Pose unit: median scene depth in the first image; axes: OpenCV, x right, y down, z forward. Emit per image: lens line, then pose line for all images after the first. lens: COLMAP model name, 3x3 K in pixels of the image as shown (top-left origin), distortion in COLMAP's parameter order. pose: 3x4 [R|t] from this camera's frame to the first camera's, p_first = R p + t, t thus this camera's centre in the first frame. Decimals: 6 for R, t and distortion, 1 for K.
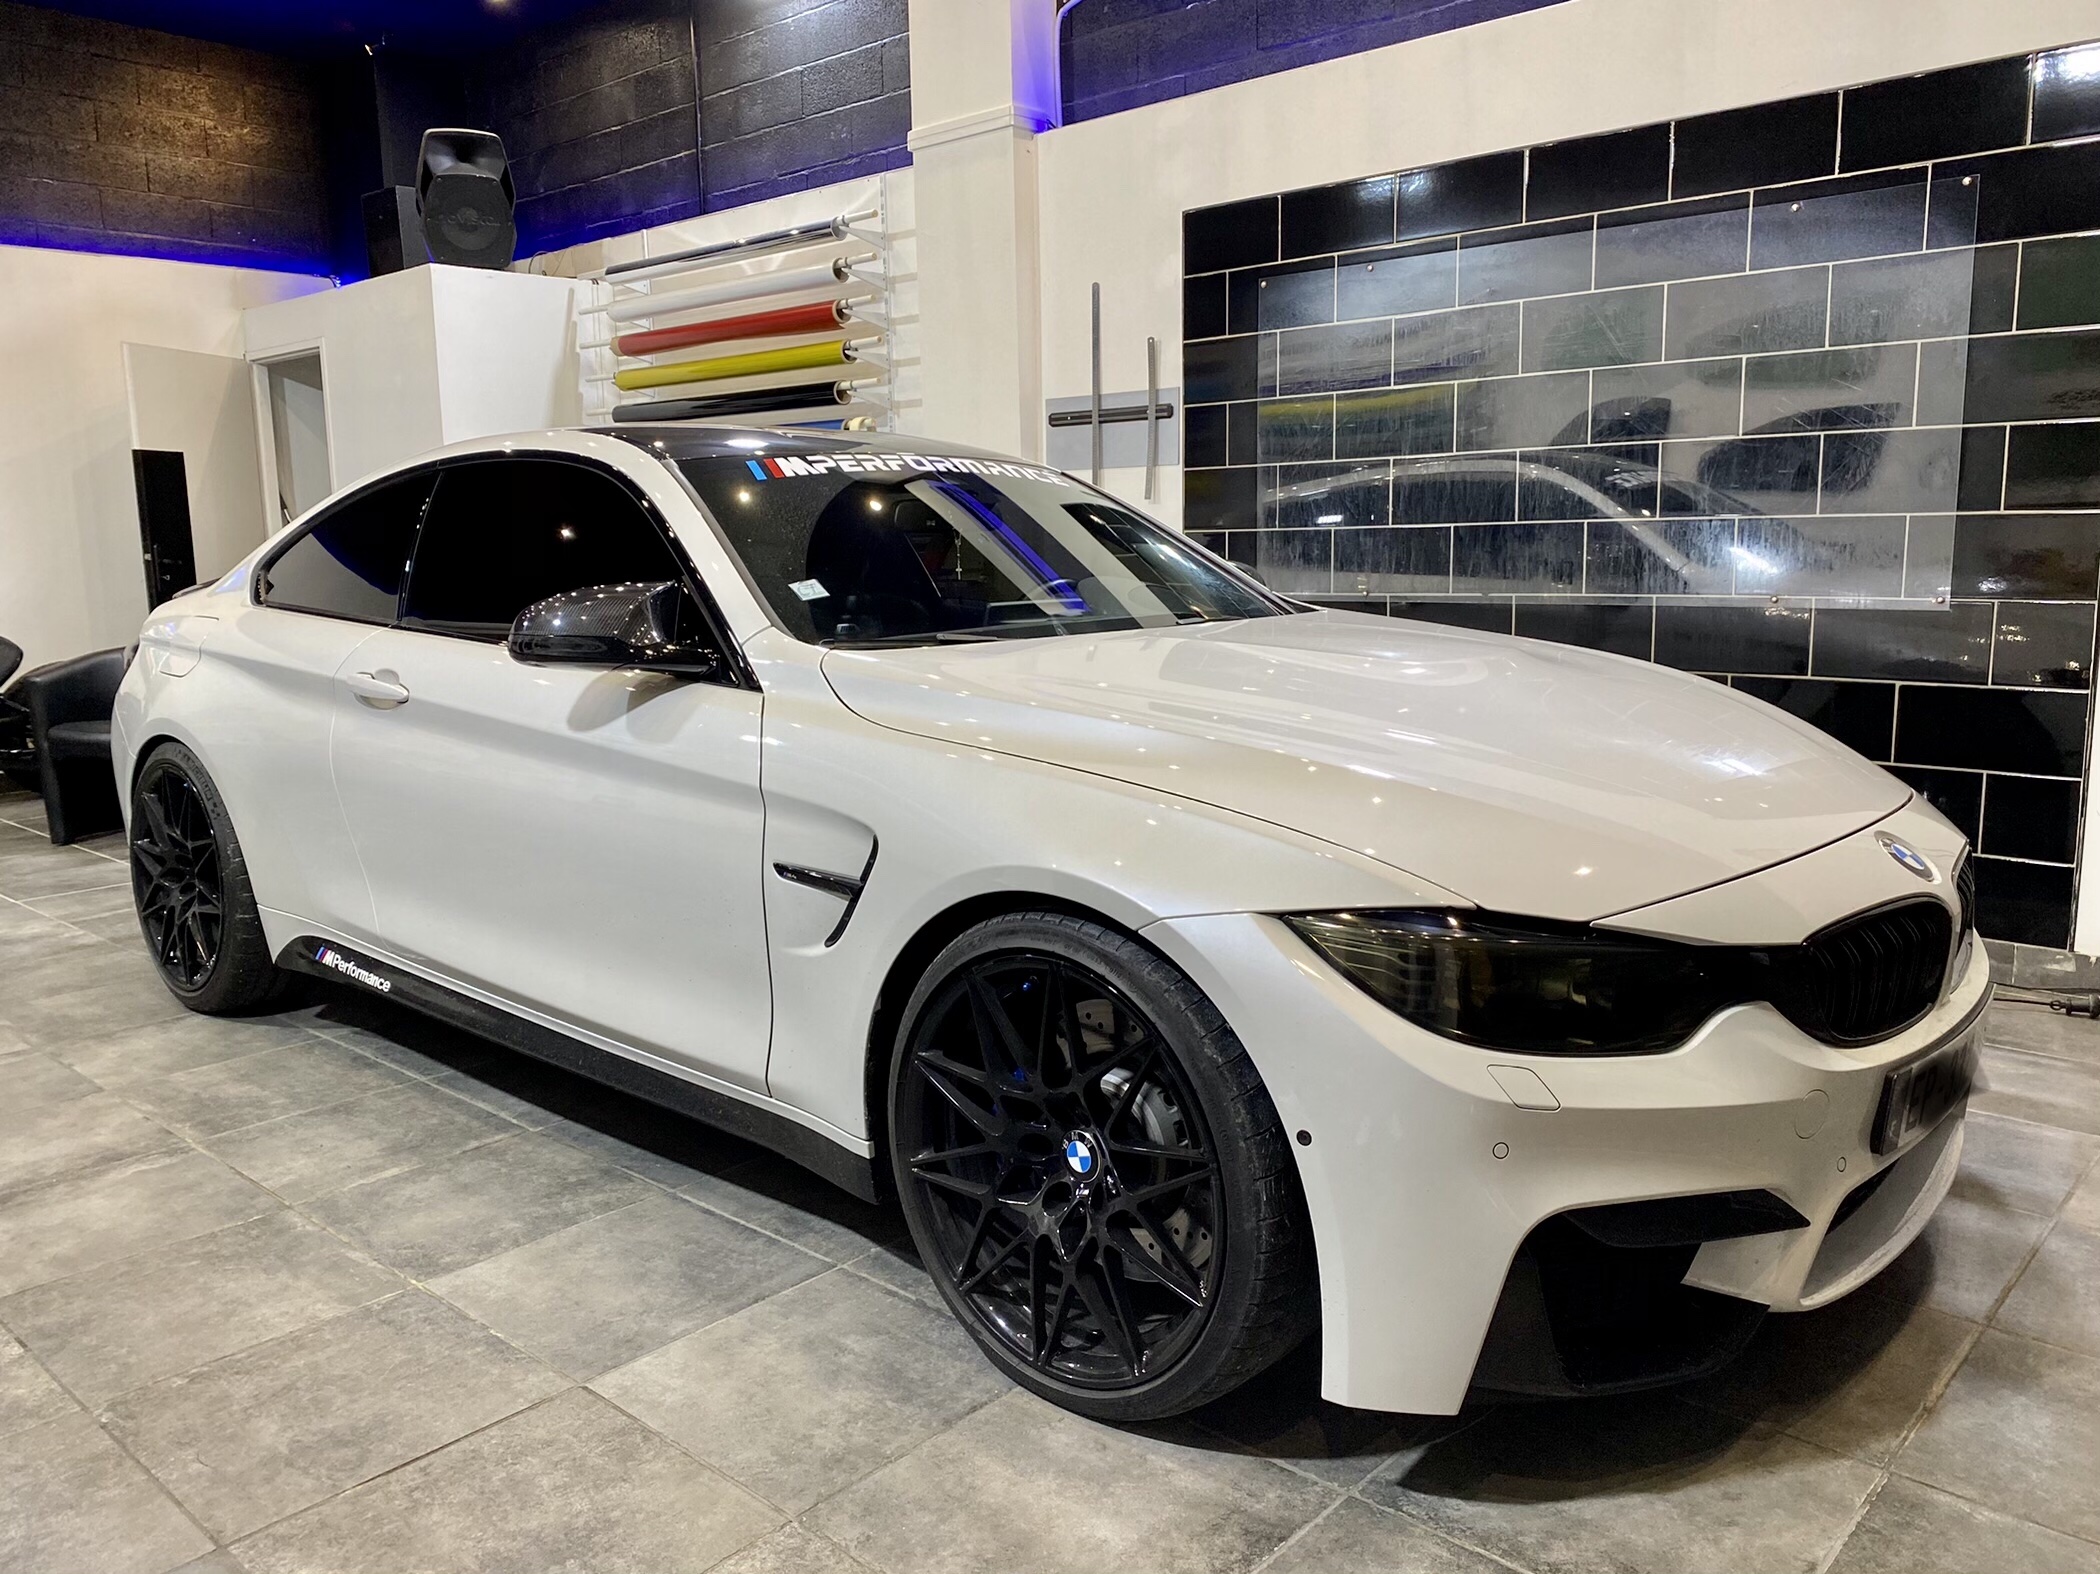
lens RADIAL K [[1596.3, 0, 1059.2], [0, 1596.3, 777.1], [0, 0, 1]] dist [0.029127, -0.024093]
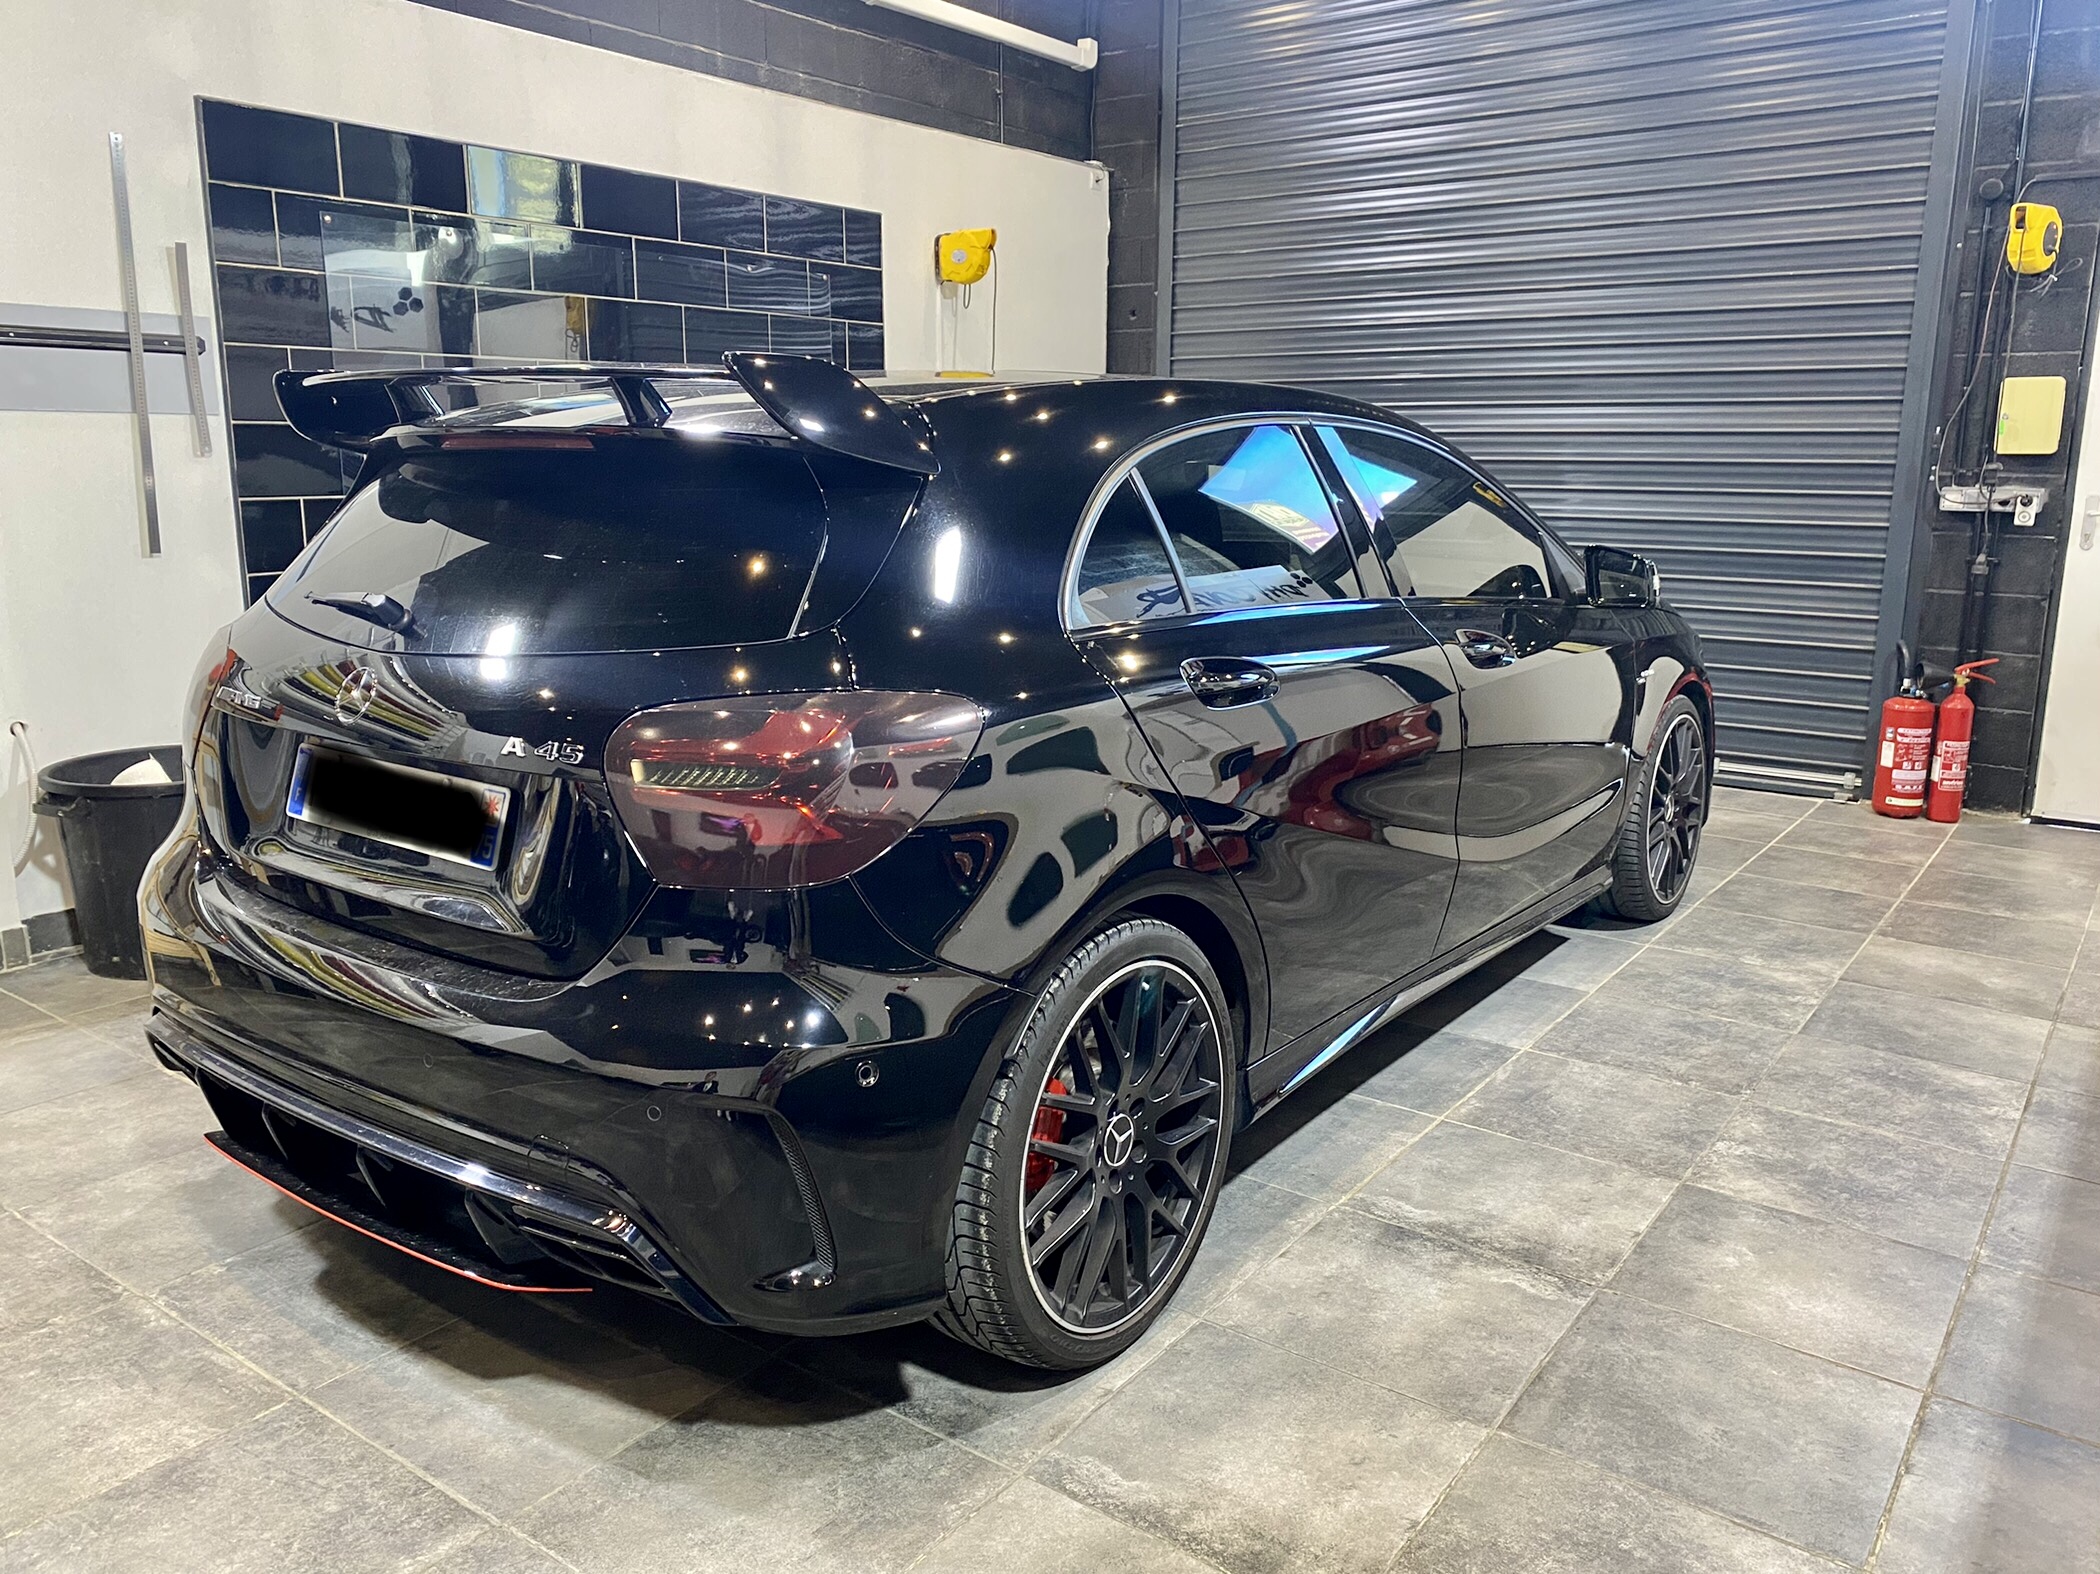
lens RADIAL K [[1596.3, 0, 1052.3], [0, 1596.3, 756.5], [0, 0, 1]] dist [0.029127, -0.024093]
pose [[-0.103558, -0.179394, 0.978312, -1.162782], [0.145015, 0.970366, 0.193288, -0.186612], [-0.983995, 0.161886, -0.074474, 1.008080]]
